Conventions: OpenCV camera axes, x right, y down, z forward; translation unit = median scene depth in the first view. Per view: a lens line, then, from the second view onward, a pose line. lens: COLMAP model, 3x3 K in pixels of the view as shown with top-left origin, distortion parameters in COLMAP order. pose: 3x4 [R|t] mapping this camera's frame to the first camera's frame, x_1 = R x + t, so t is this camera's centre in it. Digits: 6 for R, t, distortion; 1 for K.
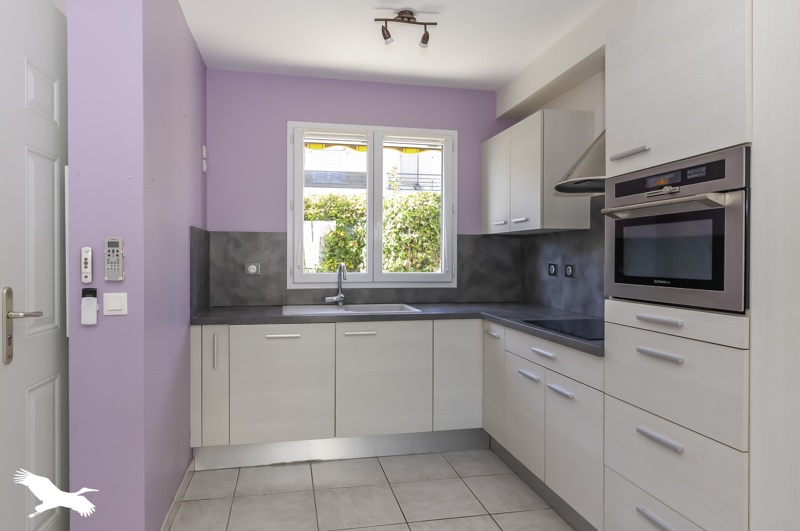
lens RADIAL K [[513.5, 0, 397.1], [0, 513.5, 260.1], [0, 0, 1]] dist [-0.006116, 0.001622]
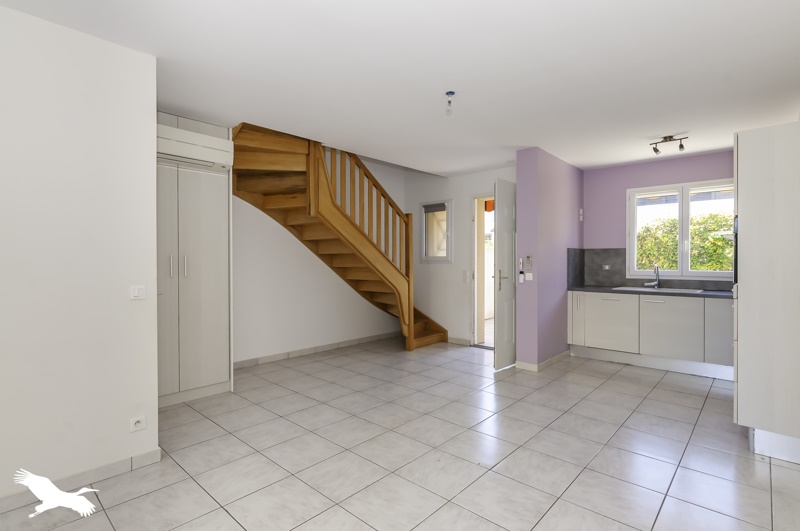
lens RADIAL K [[392.8, 0, 397.4], [0, 392.8, 262.5], [0, 0, 1]] dist [0.000044, -0.001150]
pose [[0.585996, 0.001668, -0.810312, 0.488660], [-0.003192, 0.999995, -0.000250, 0.001751], [0.810307, 0.002733, 0.585999, -0.557928]]
